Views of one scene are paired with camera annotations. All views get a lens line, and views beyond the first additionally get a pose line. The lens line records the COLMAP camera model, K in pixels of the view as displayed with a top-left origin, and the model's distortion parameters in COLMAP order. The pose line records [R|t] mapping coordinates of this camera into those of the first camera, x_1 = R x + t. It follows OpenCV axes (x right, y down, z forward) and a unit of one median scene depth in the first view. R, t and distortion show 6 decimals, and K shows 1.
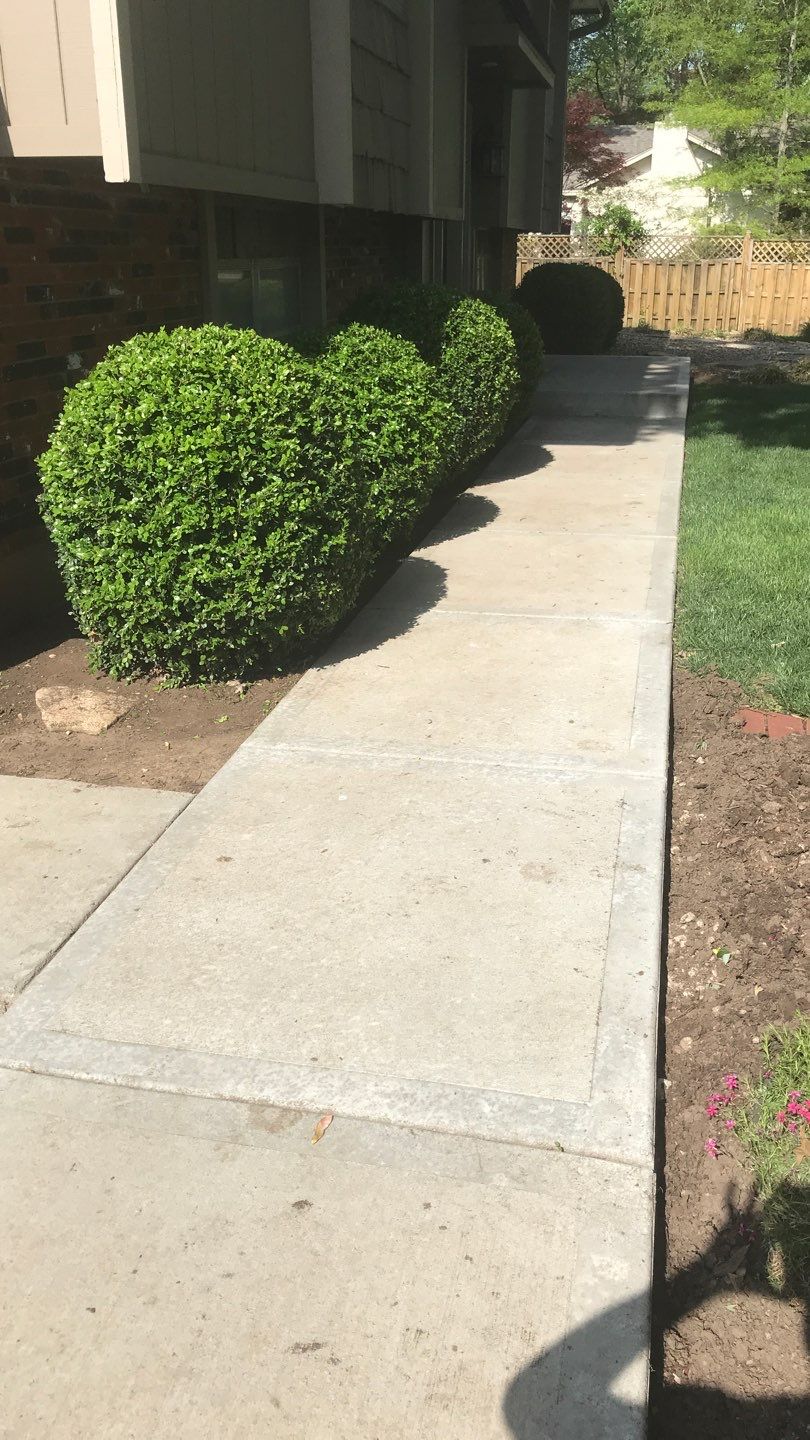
lens RADIAL K [[1166.3, 0, 398.2], [0, 1166.3, 720.7], [0, 0, 1]] dist [0.006253, -0.002954]
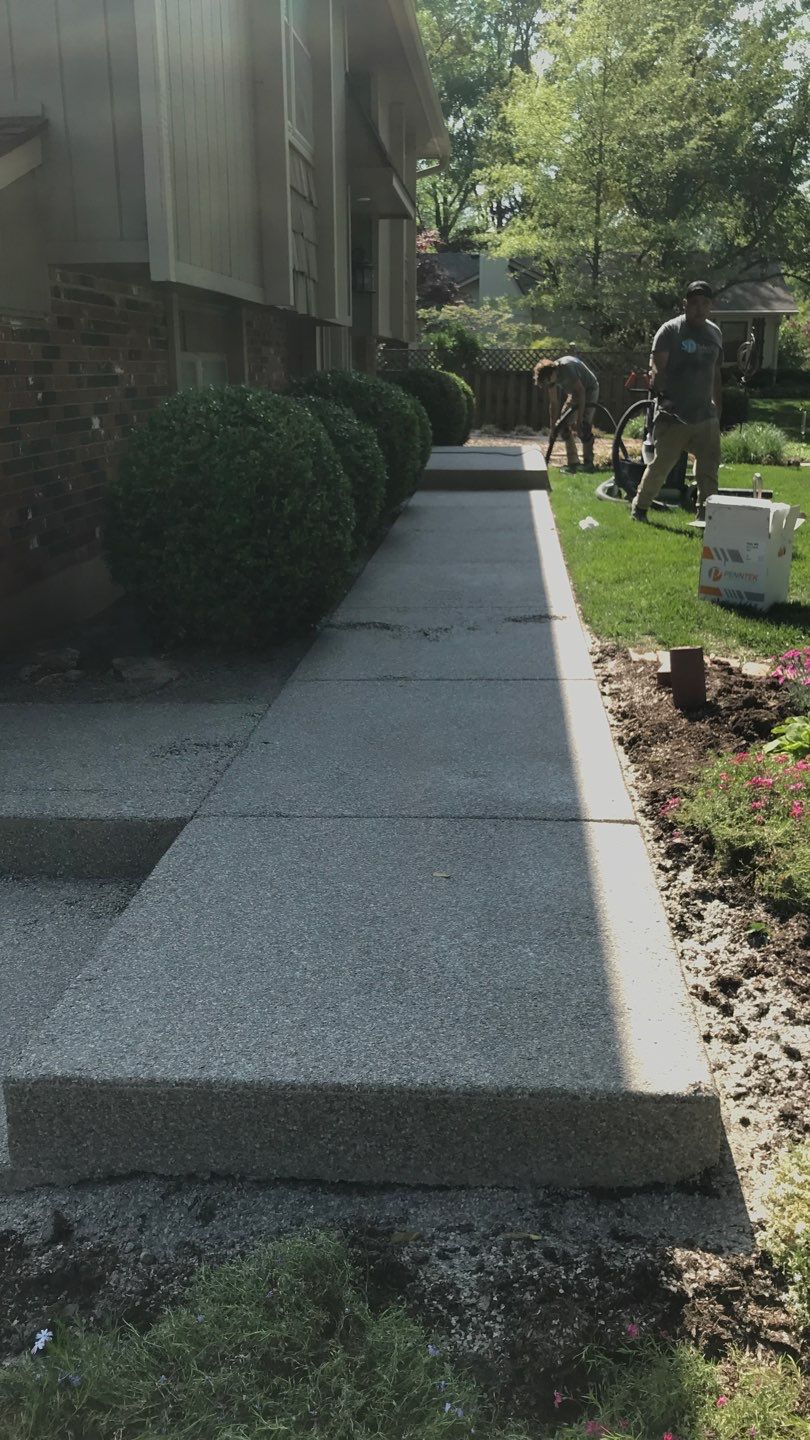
lens RADIAL K [[1166.3, 0, 398.2], [0, 1166.3, 720.7], [0, 0, 1]] dist [0.006253, -0.002954]
pose [[0.990559, -0.049444, 0.127858, -0.108101], [0.060736, 0.994444, -0.085983, 0.113473], [-0.122896, 0.092936, 0.988058, -0.205082]]
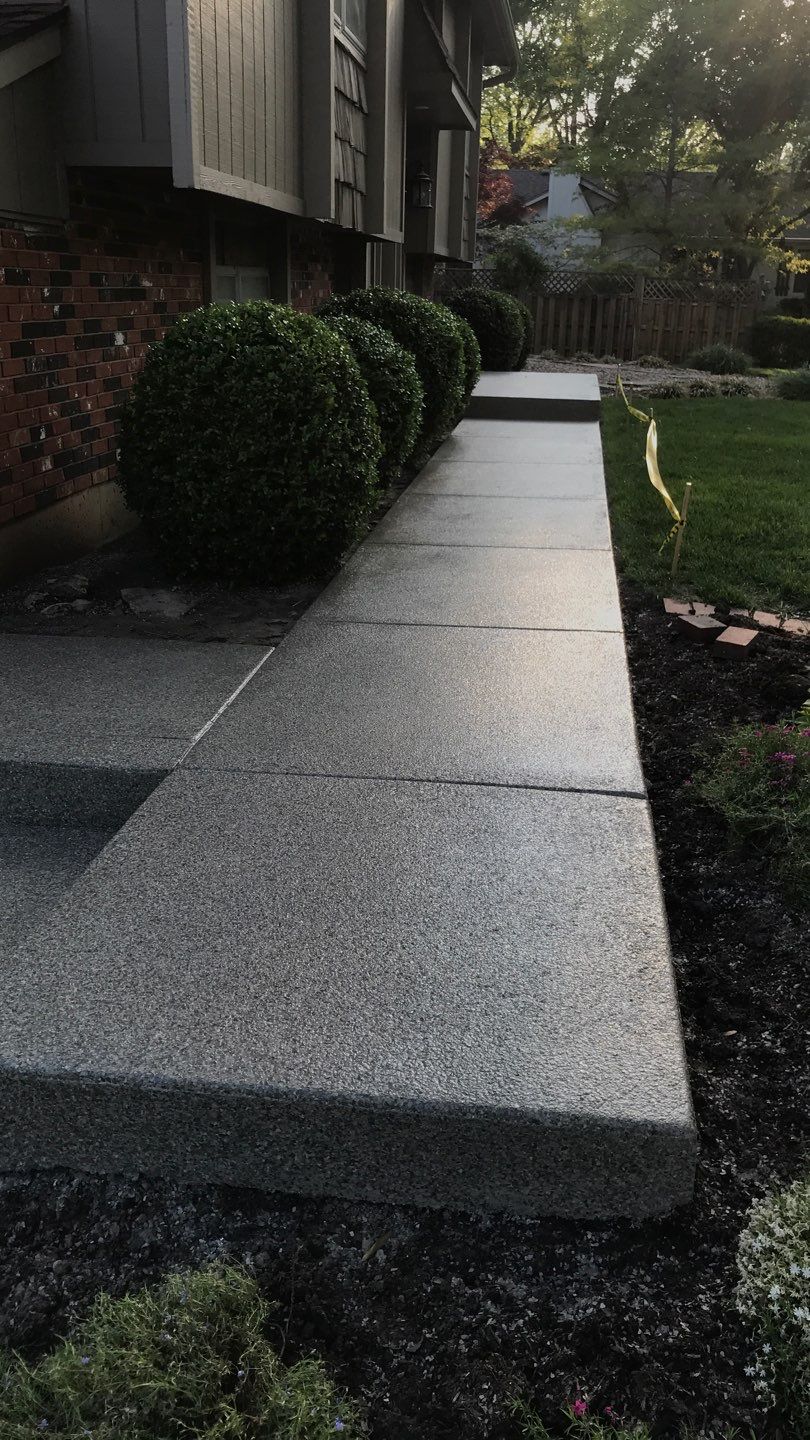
lens RADIAL K [[1155.5, 0, 405.0], [0, 1155.5, 720.0], [0, 0, 1]] dist [-0.001855, 0.006175]
pose [[0.996282, -0.018947, 0.084043, -0.075517], [0.021028, 0.999492, -0.023948, 0.098218], [-0.083546, 0.025626, 0.996174, -0.164519]]
